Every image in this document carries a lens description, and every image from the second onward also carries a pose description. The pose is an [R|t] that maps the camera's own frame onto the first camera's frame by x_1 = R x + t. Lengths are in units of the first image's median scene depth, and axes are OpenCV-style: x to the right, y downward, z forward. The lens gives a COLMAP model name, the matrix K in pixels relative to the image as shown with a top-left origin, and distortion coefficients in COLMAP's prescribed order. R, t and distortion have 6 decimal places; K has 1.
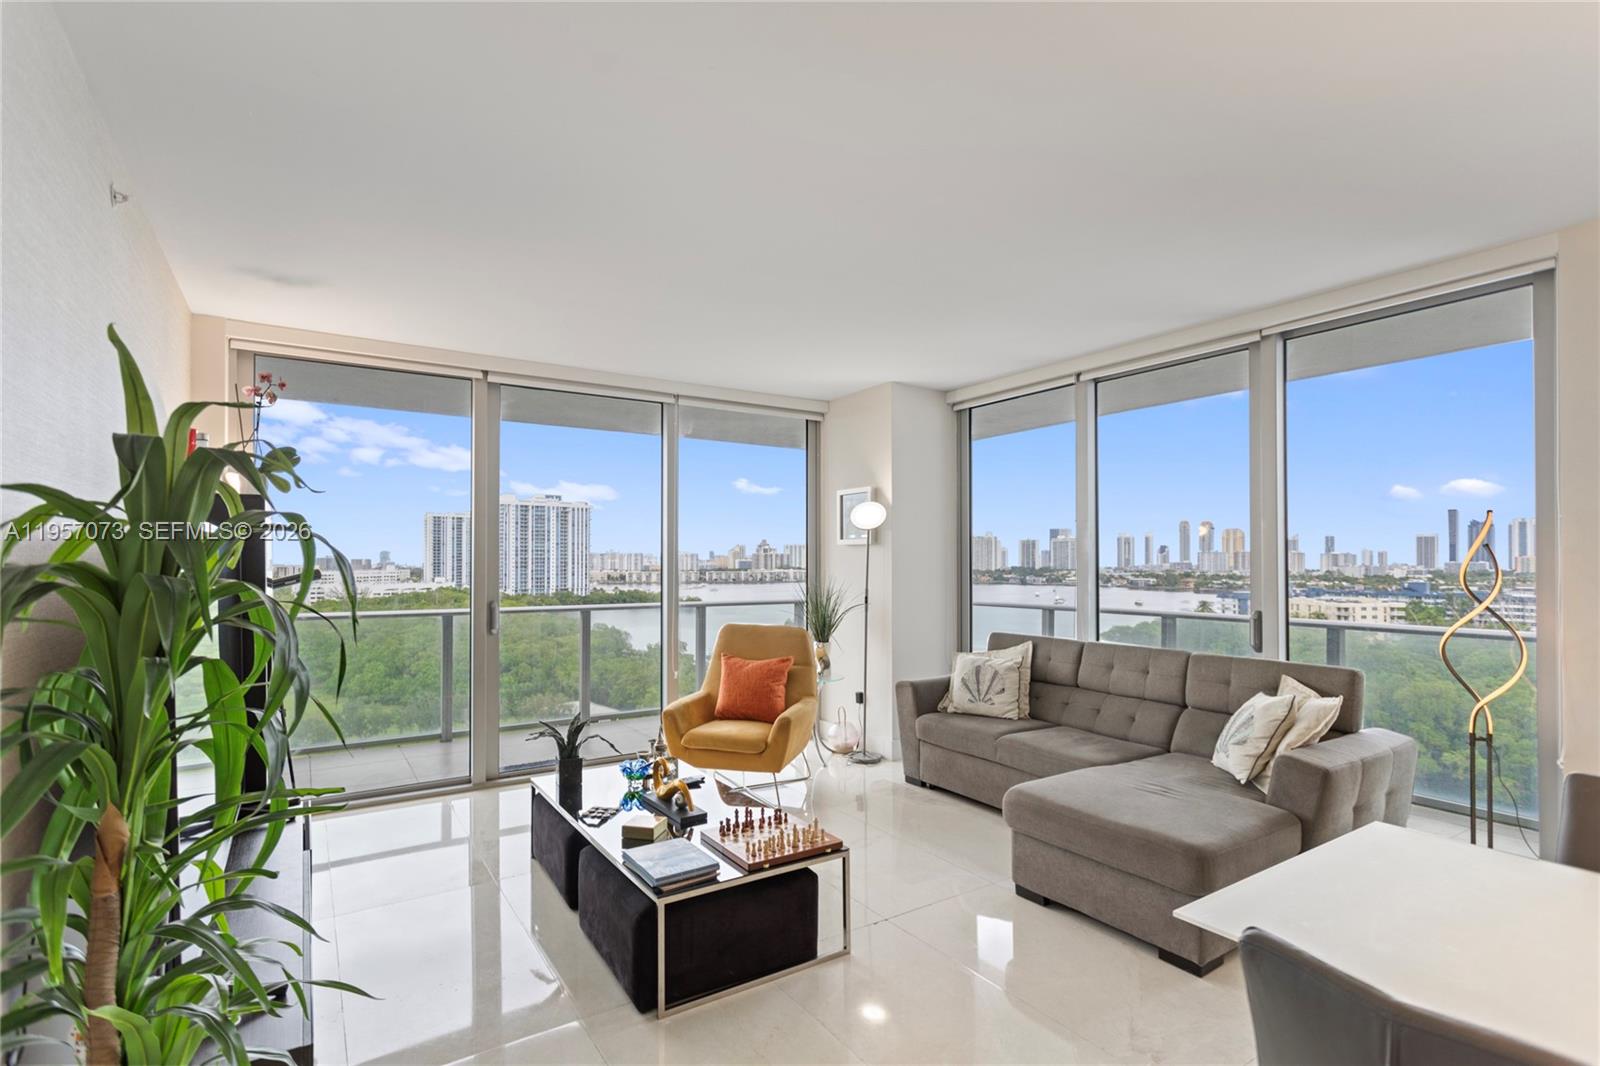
lens RADIAL K [[773.4, 0, 794.0], [0, 773.4, 561.1], [0, 0, 1]] dist [0.001778, 0.000627]
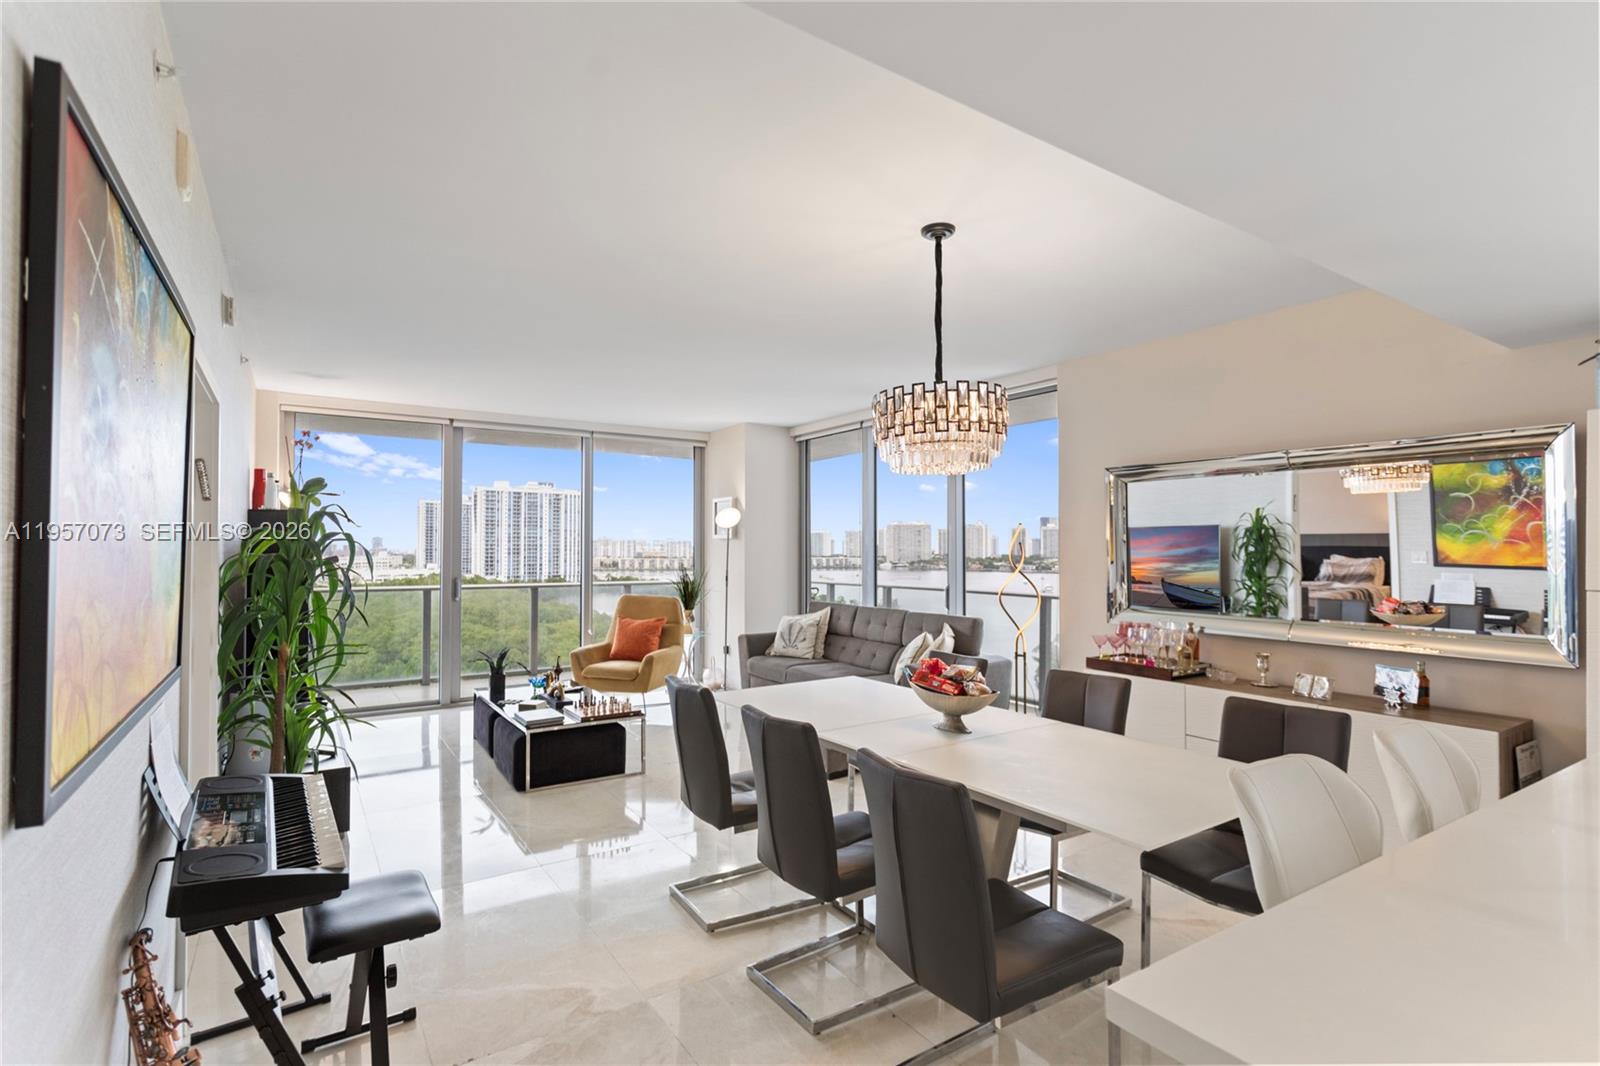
lens RADIAL K [[763.3, 0, 789.2], [0, 763.3, 539.5], [0, 0, 1]] dist [0.003229, 0.000875]
pose [[0.999966, 0.002394, 0.007915, 0.223196], [-0.002303, 0.999930, -0.011582, -0.005007], [-0.007942, 0.011564, 0.999902, -0.434046]]
